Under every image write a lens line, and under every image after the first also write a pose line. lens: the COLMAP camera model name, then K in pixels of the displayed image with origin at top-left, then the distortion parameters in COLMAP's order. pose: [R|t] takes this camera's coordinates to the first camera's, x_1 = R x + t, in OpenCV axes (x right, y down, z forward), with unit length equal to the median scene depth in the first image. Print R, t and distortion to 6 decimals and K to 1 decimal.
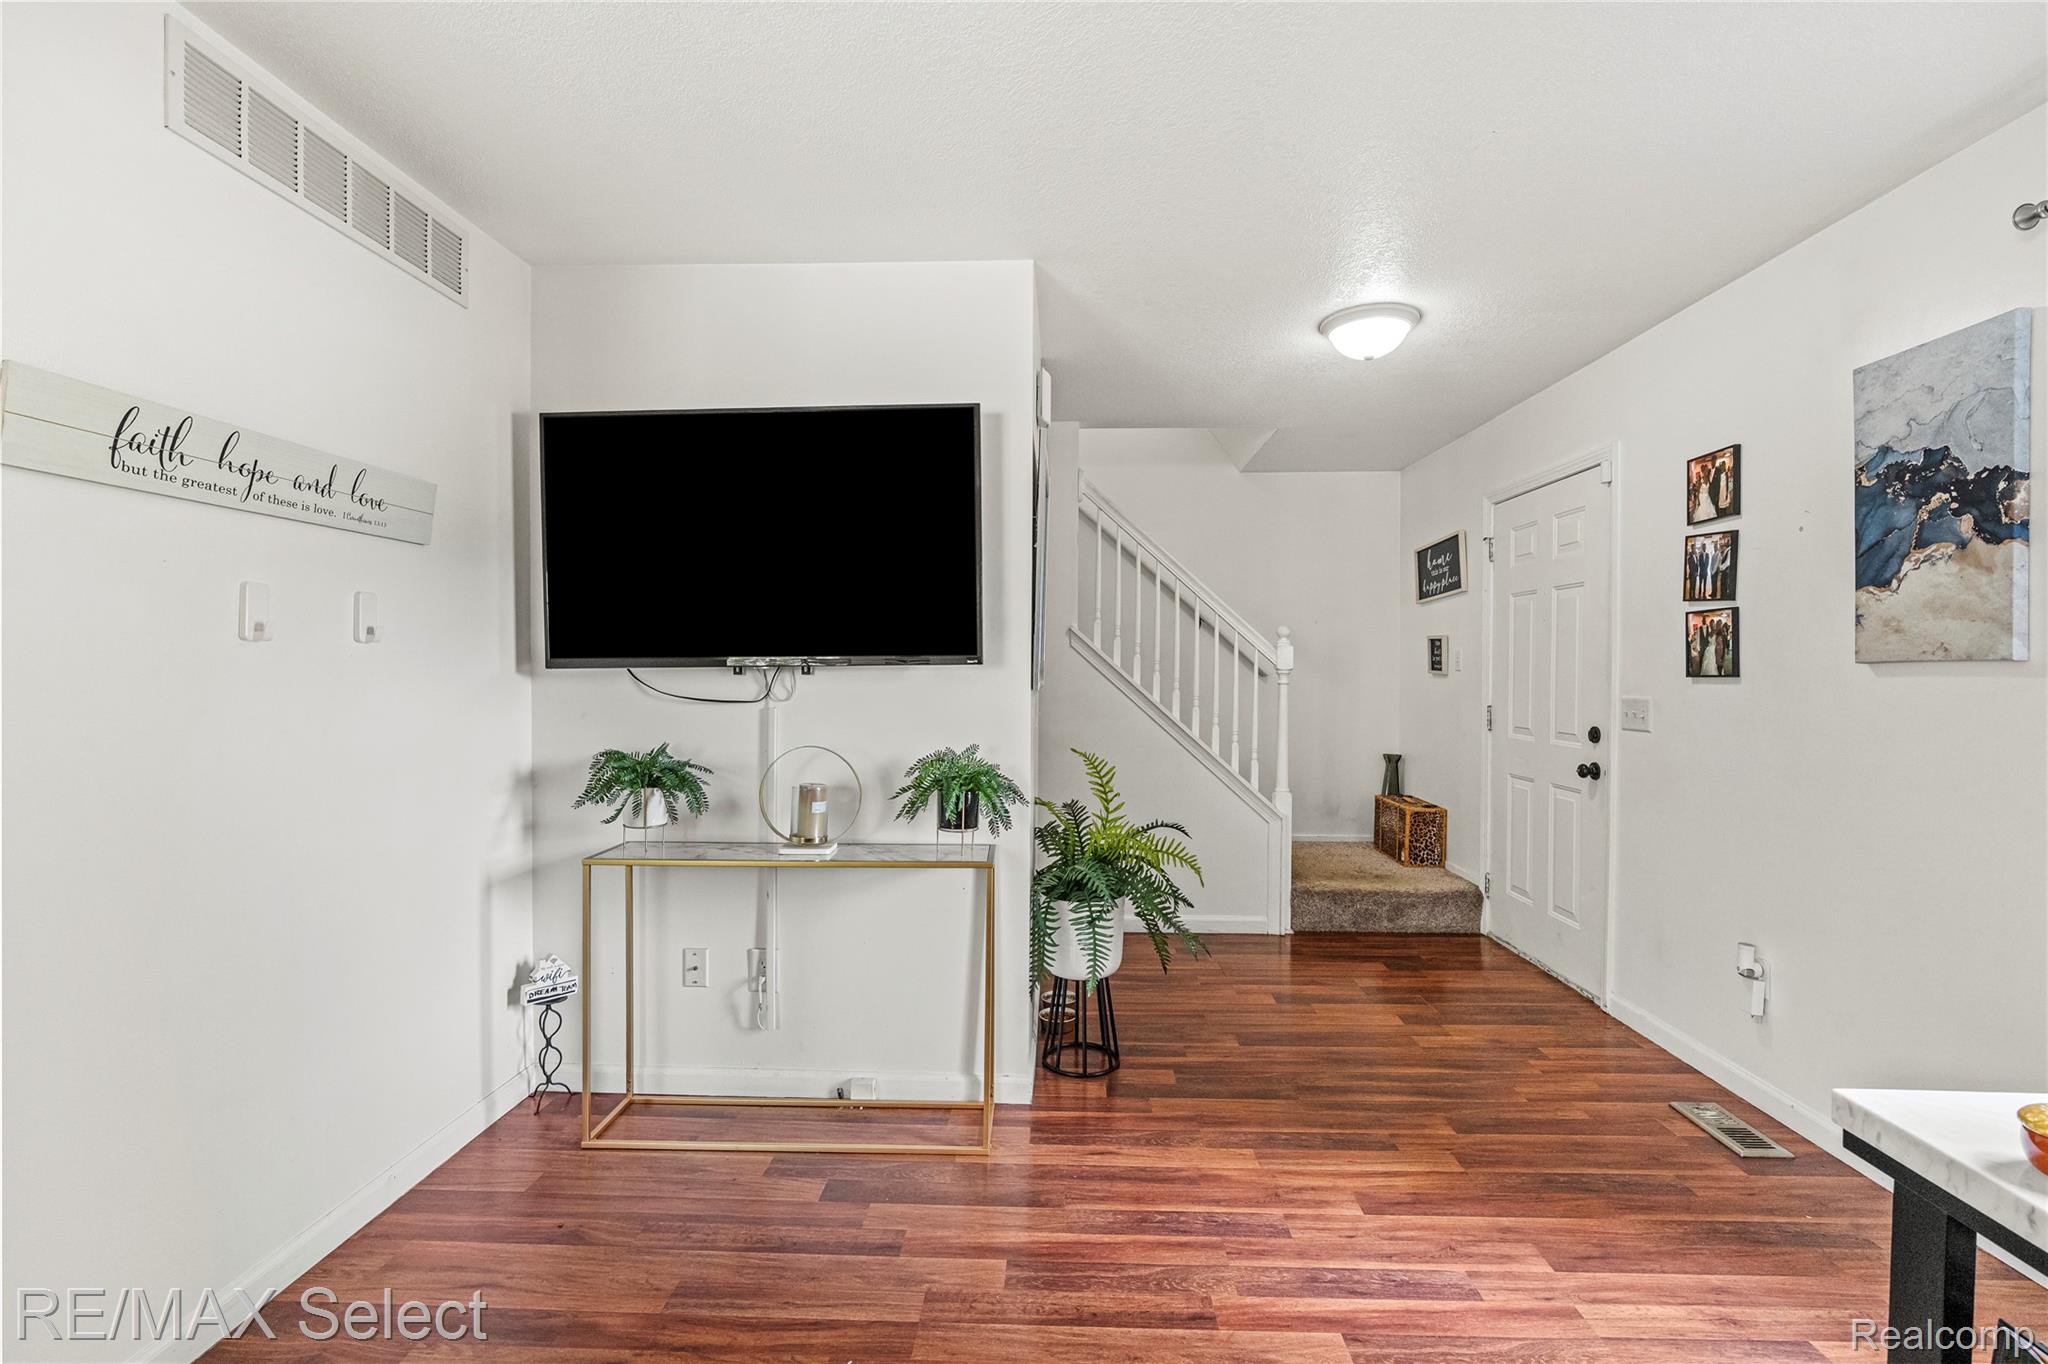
lens RADIAL K [[921.7, 0, 1036.6], [0, 921.7, 680.0], [0, 0, 1]] dist [-0.004667, 0.000771]
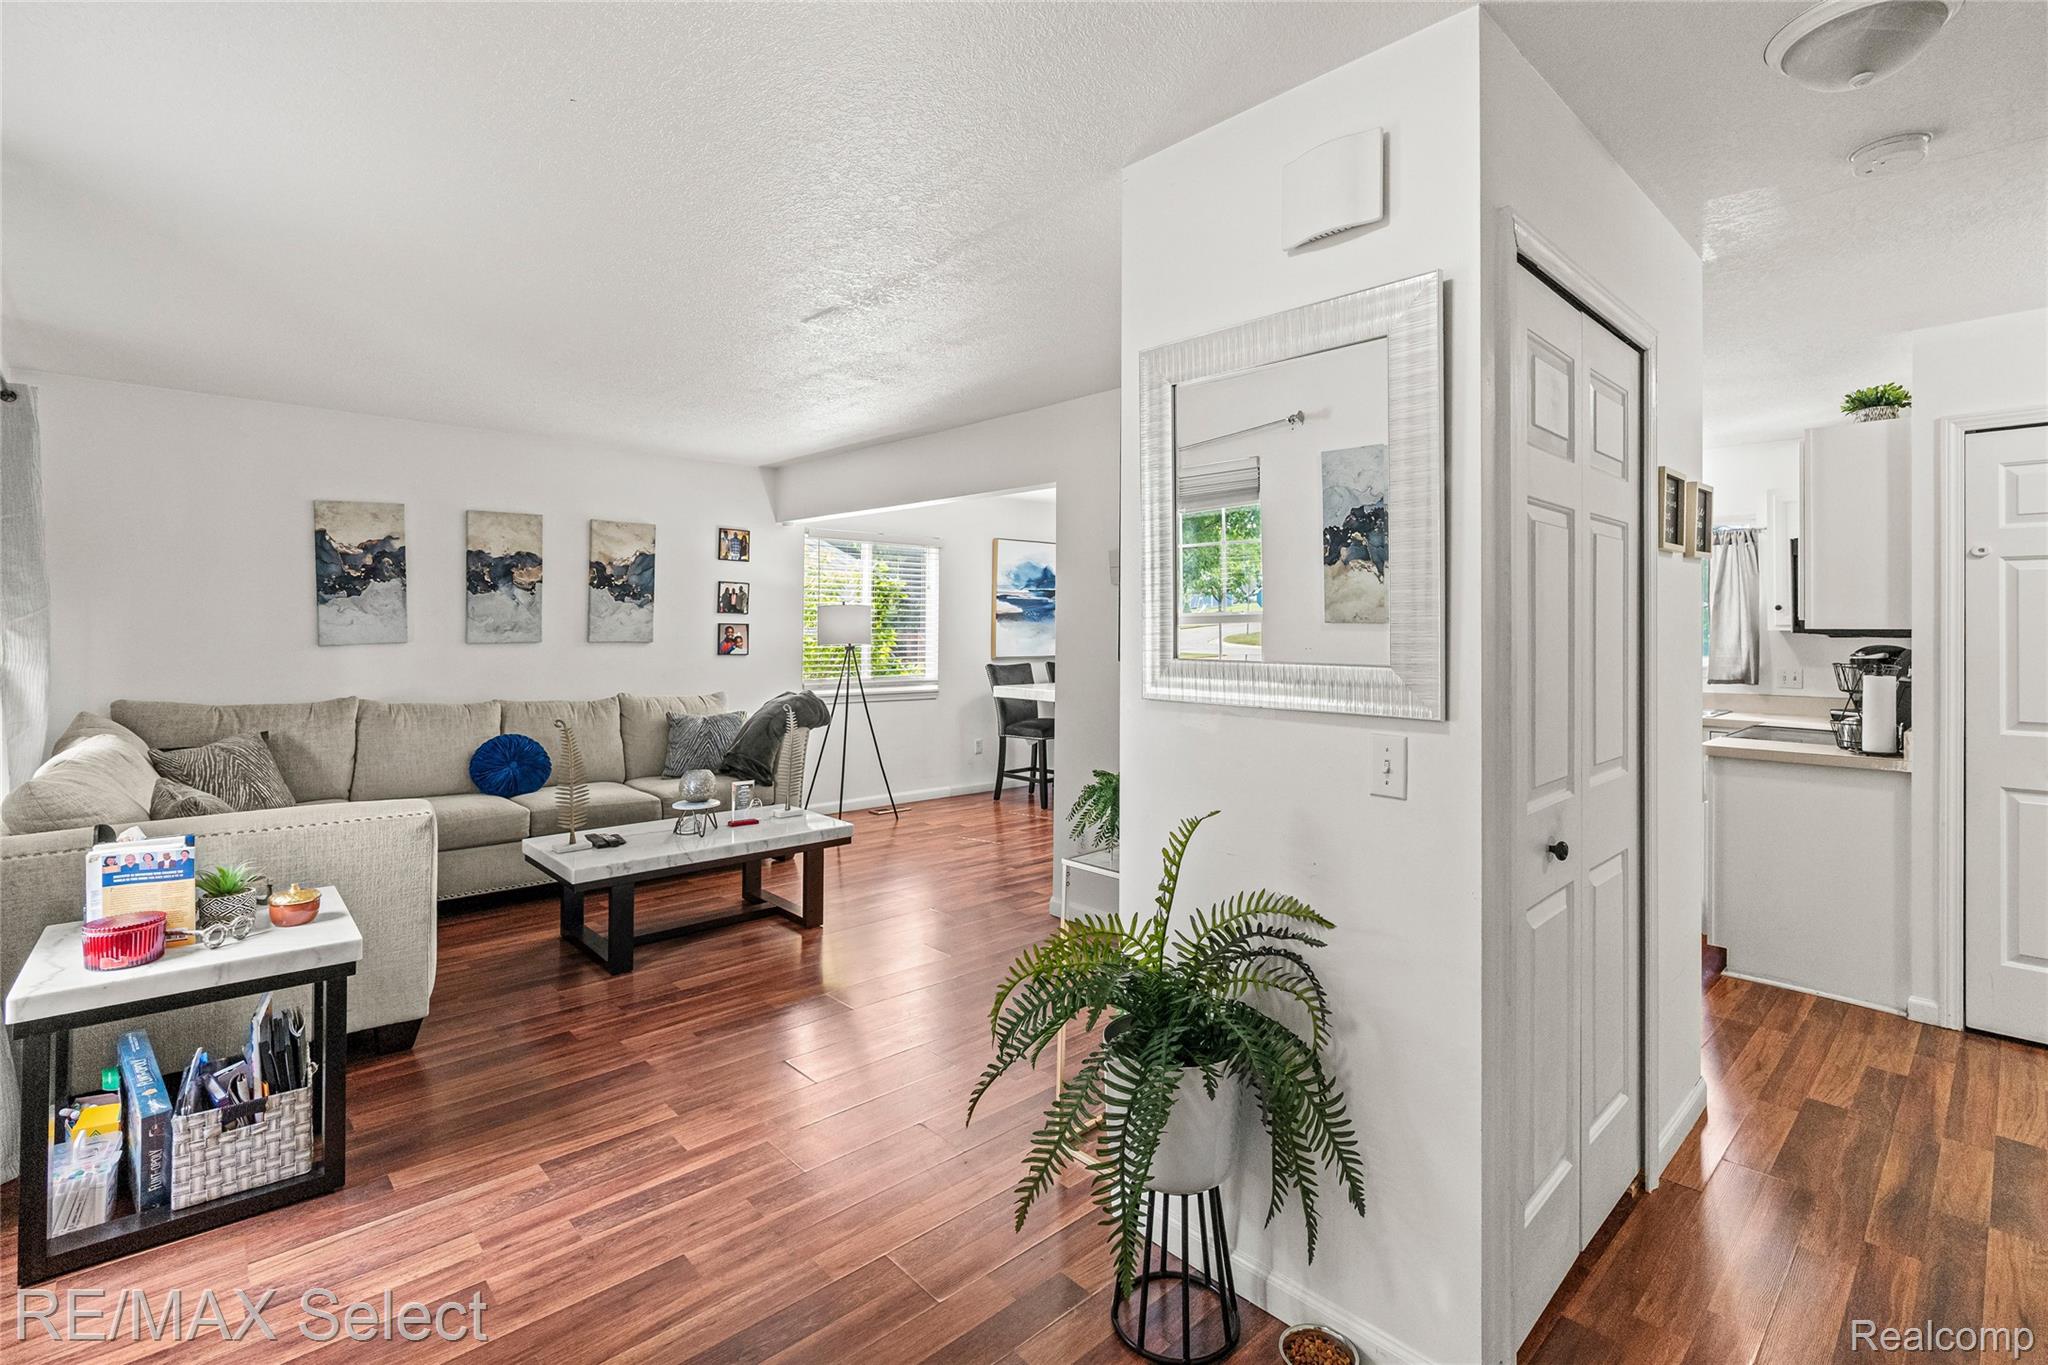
lens RADIAL K [[942.3, 0, 1032.9], [0, 942.3, 618.6], [0, 0, 1]] dist [-0.002774, -0.000086]
pose [[-0.715164, -0.016922, -0.698752, 0.621303], [-0.017619, 0.999826, -0.006180, -0.047899], [0.698735, 0.007891, -0.715337, 1.533217]]
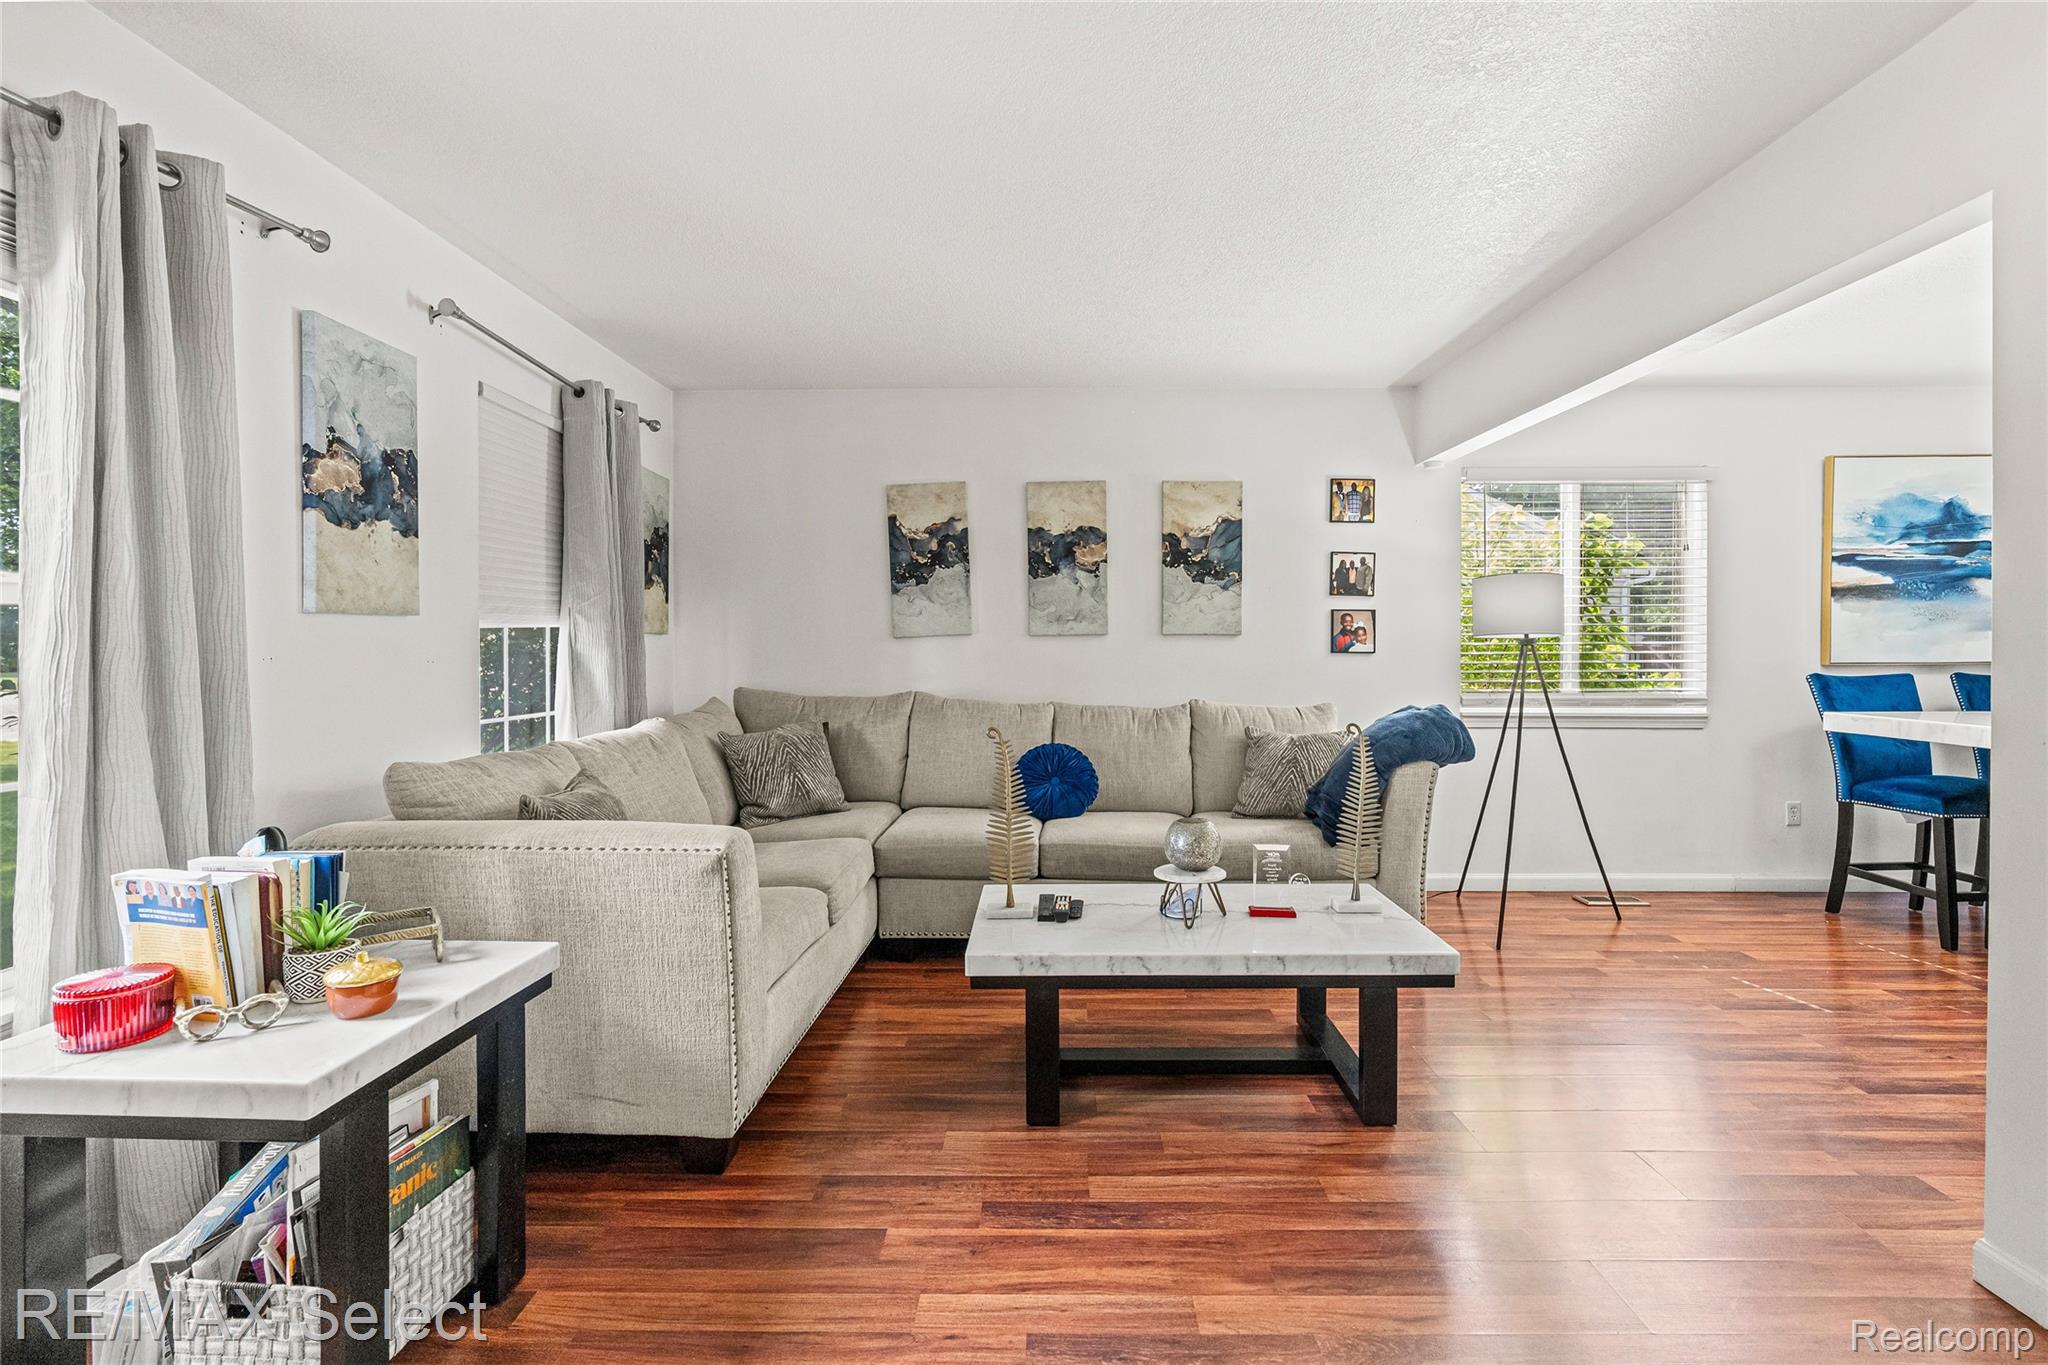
lens RADIAL K [[937.6, 0, 1044.5], [0, 937.6, 649.2], [0, 0, 1]] dist [-0.004818, 0.000606]
pose [[-0.999826, -0.003234, -0.018365, 0.097239], [-0.003529, 0.999865, 0.016034, 0.009397], [0.018311, 0.016096, -0.999703, 1.008520]]
